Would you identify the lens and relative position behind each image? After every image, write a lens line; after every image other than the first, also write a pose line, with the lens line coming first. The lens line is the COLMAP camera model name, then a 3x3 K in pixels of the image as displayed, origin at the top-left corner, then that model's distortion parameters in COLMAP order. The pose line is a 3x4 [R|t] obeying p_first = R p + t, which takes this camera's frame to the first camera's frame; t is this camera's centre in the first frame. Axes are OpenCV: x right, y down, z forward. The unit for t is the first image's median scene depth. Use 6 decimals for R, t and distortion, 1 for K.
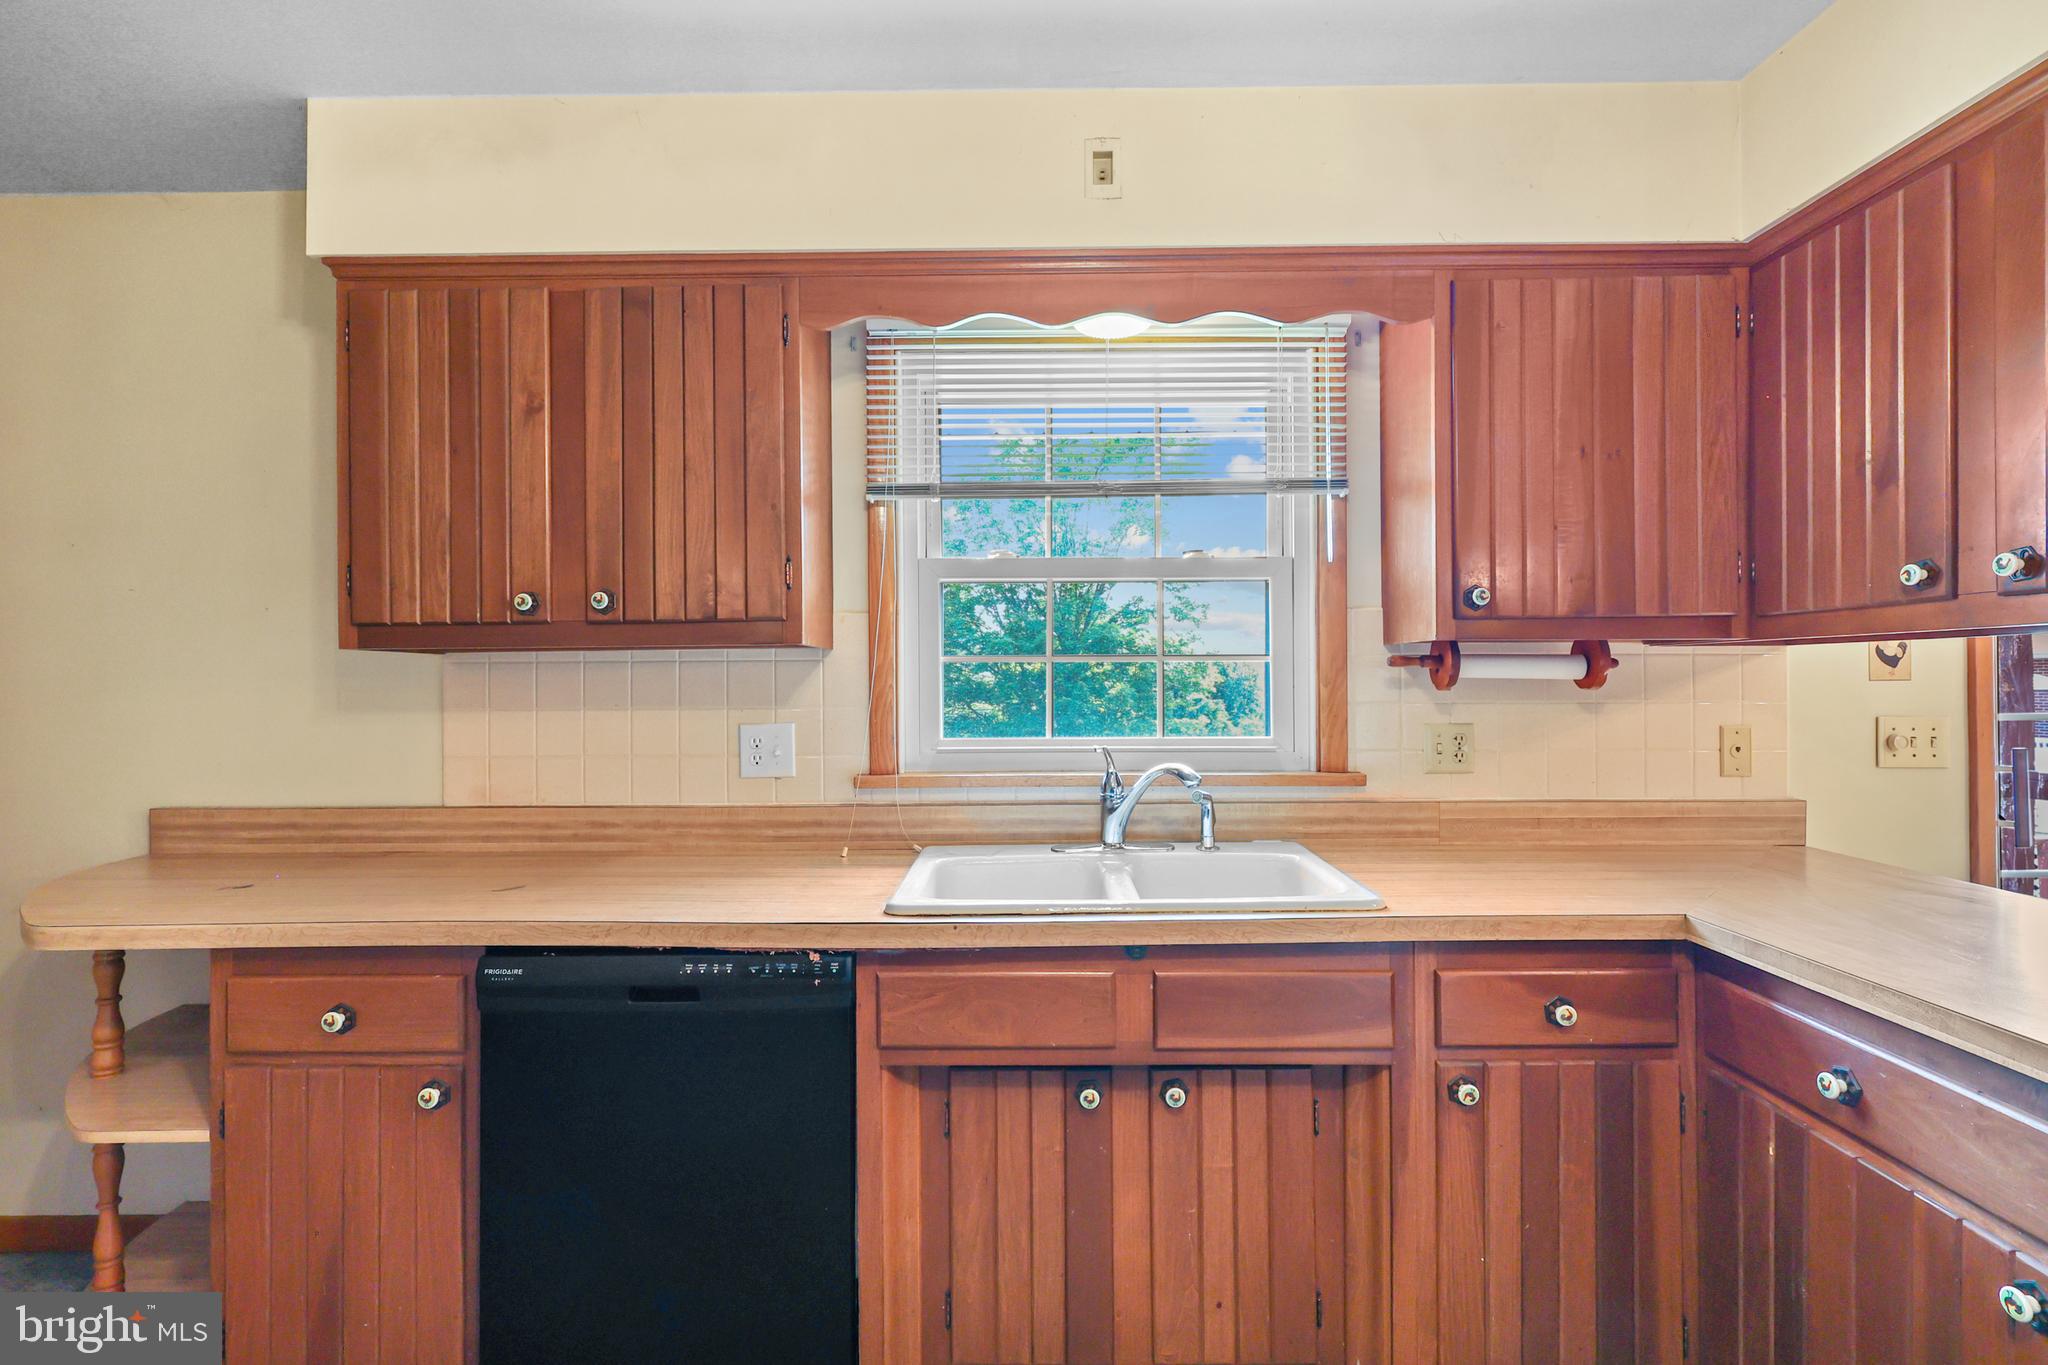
lens RADIAL K [[954.8, 0, 1029.8], [0, 954.8, 677.9], [0, 0, 1]] dist [-0.001752, -0.000135]
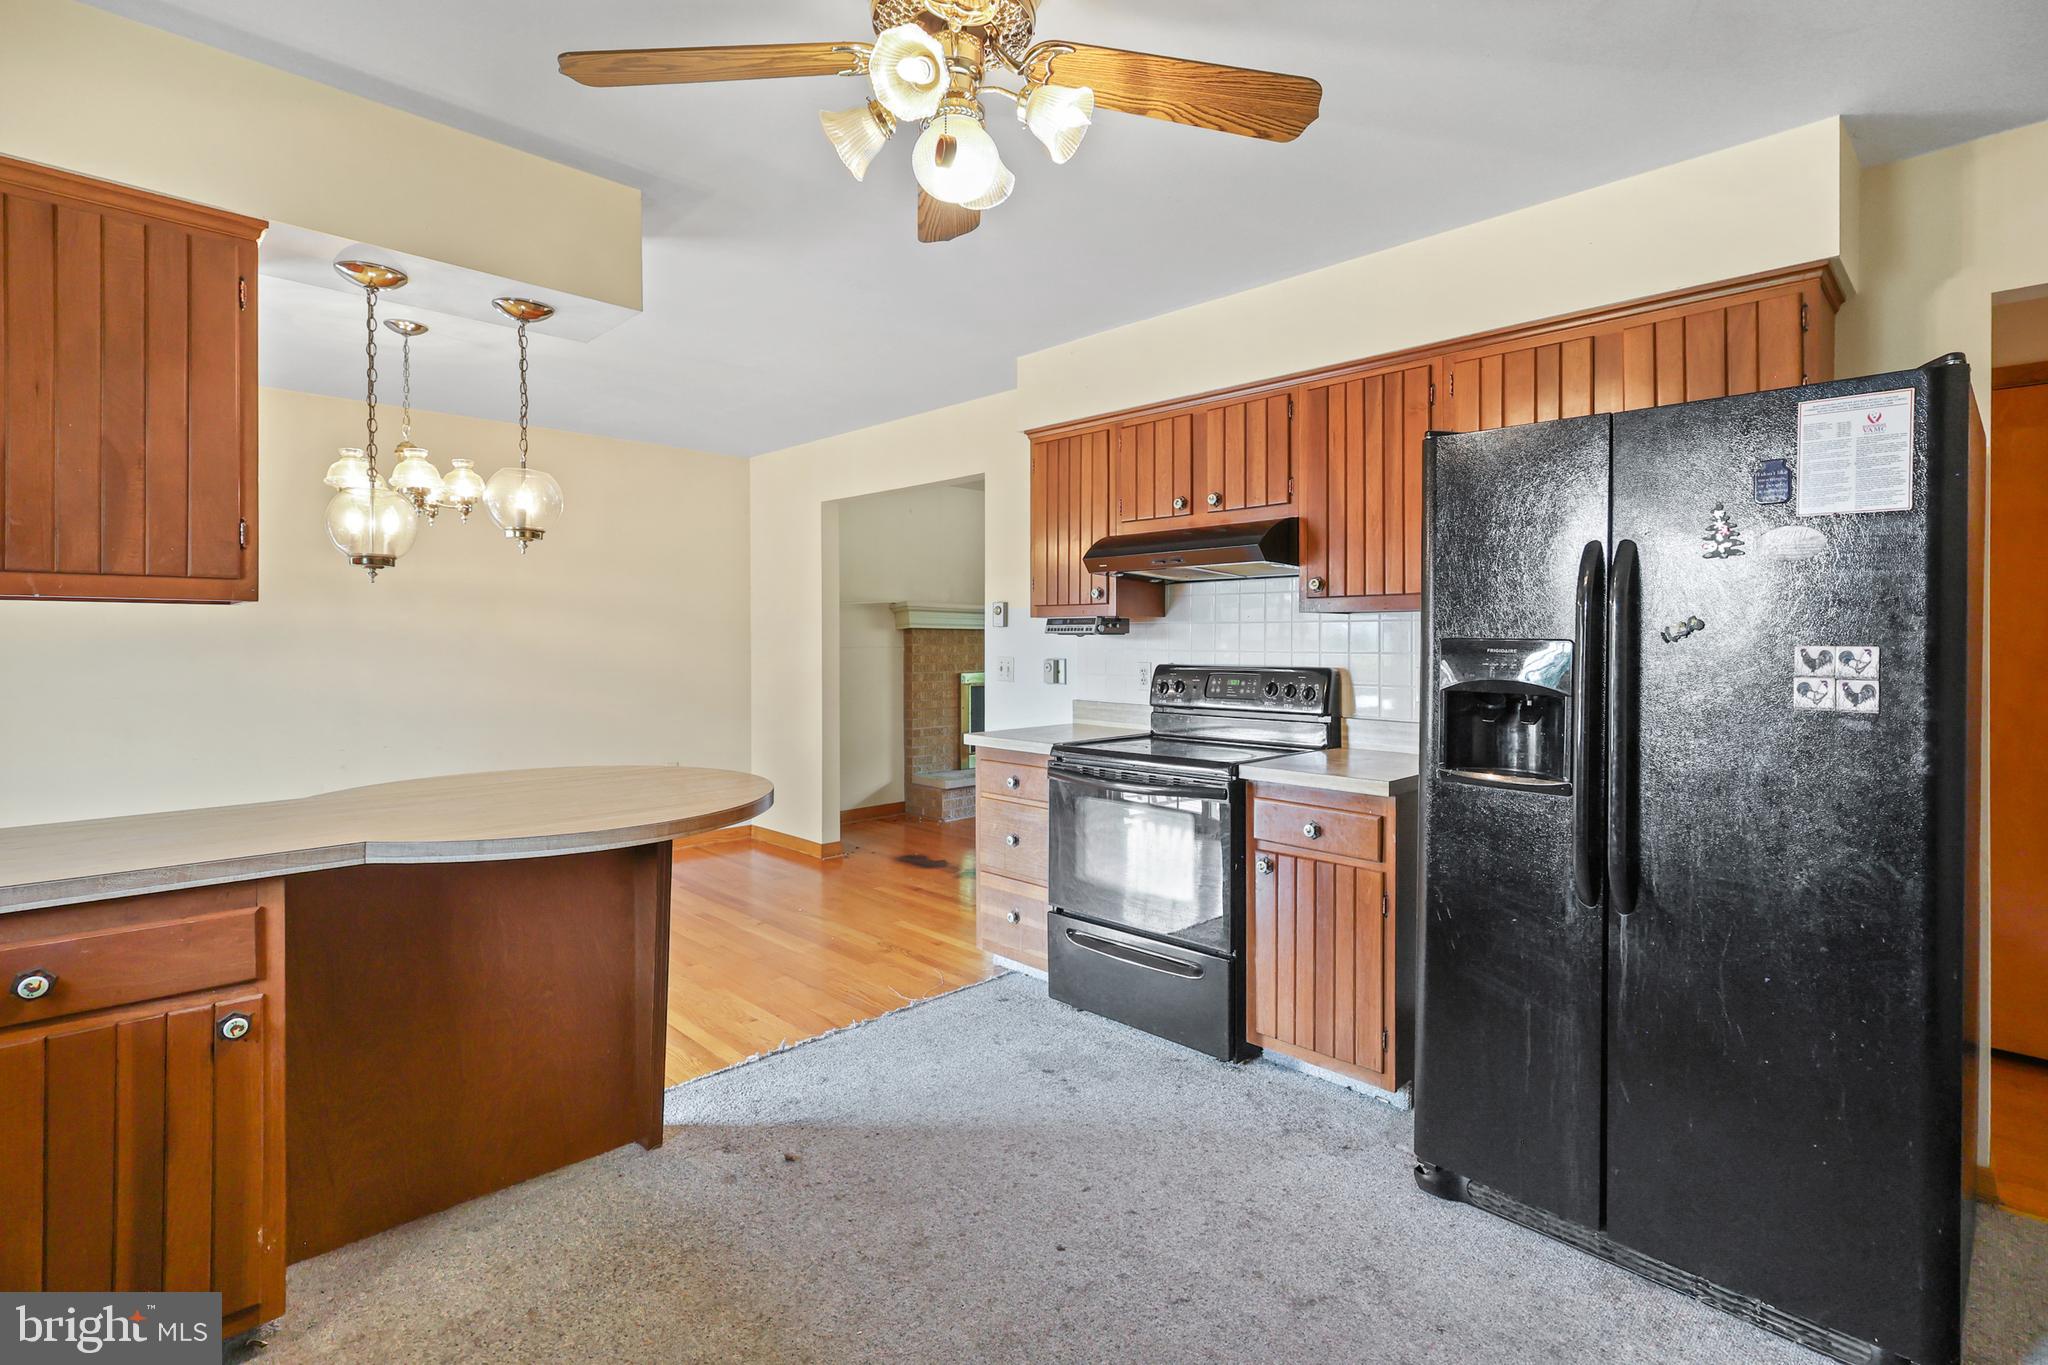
lens RADIAL K [[964.0, 0, 1033.6], [0, 964.0, 641.5], [0, 0, 1]] dist [-0.000073, 0.001294]
pose [[-0.714632, 0.002541, 0.699496, -0.535411], [0.001811, 0.999997, -0.001782, 0.007425], [-0.699498, -0.000007, -0.714634, 0.620914]]
